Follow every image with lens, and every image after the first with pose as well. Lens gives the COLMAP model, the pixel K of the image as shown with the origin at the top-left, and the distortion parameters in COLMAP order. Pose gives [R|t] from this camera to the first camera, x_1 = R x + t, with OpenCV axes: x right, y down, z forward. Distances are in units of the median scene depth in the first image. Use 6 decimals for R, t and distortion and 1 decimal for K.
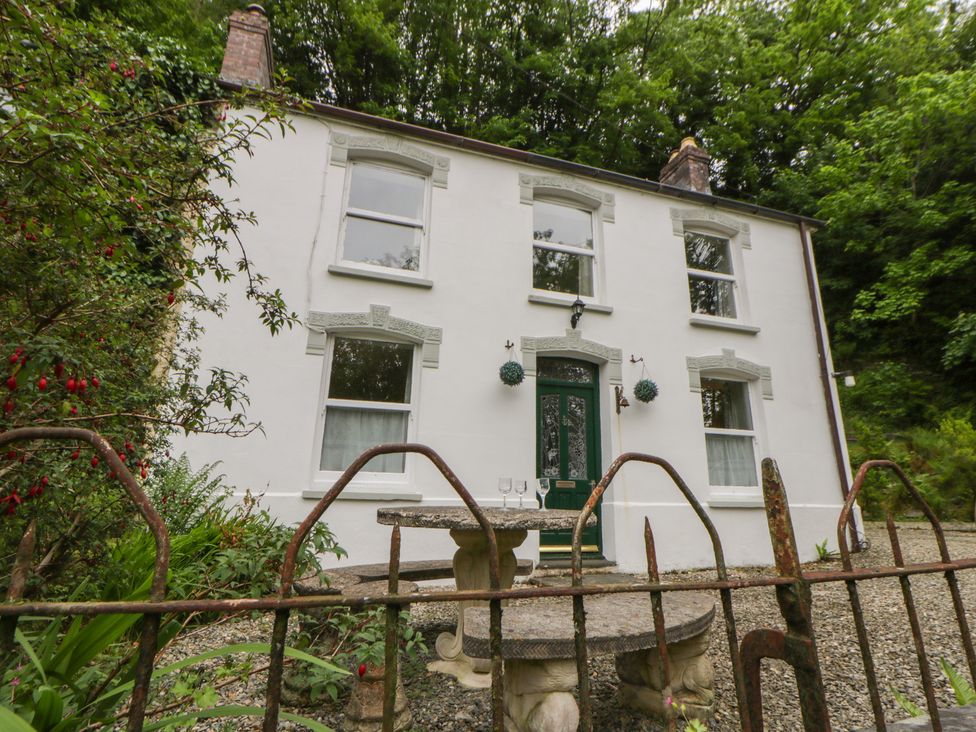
lens RADIAL K [[508.2, 0, 502.6], [0, 508.2, 368.0], [0, 0, 1]] dist [-0.010934, -0.000219]
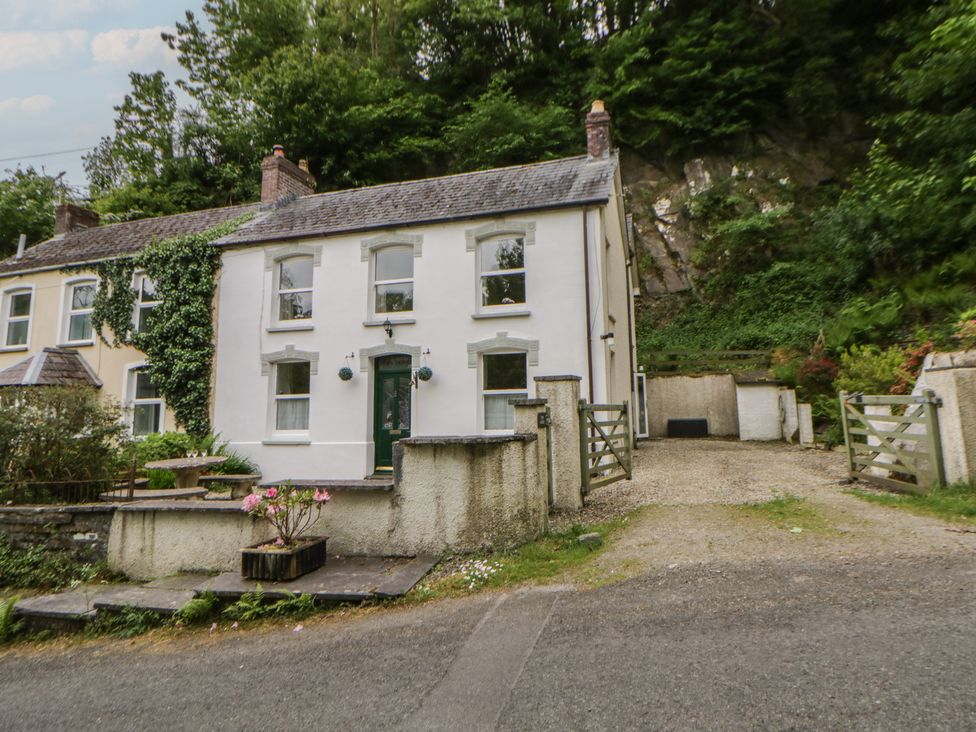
lens RADIAL K [[536.4, 0, 504.4], [0, 536.4, 360.6], [0, 0, 1]] dist [-0.002188, -0.001338]
pose [[0.832331, -0.084510, -0.547799, 1.393691], [0.170392, 0.979463, 0.107791, -0.131564], [0.527439, -0.183058, 0.829637, -0.237322]]
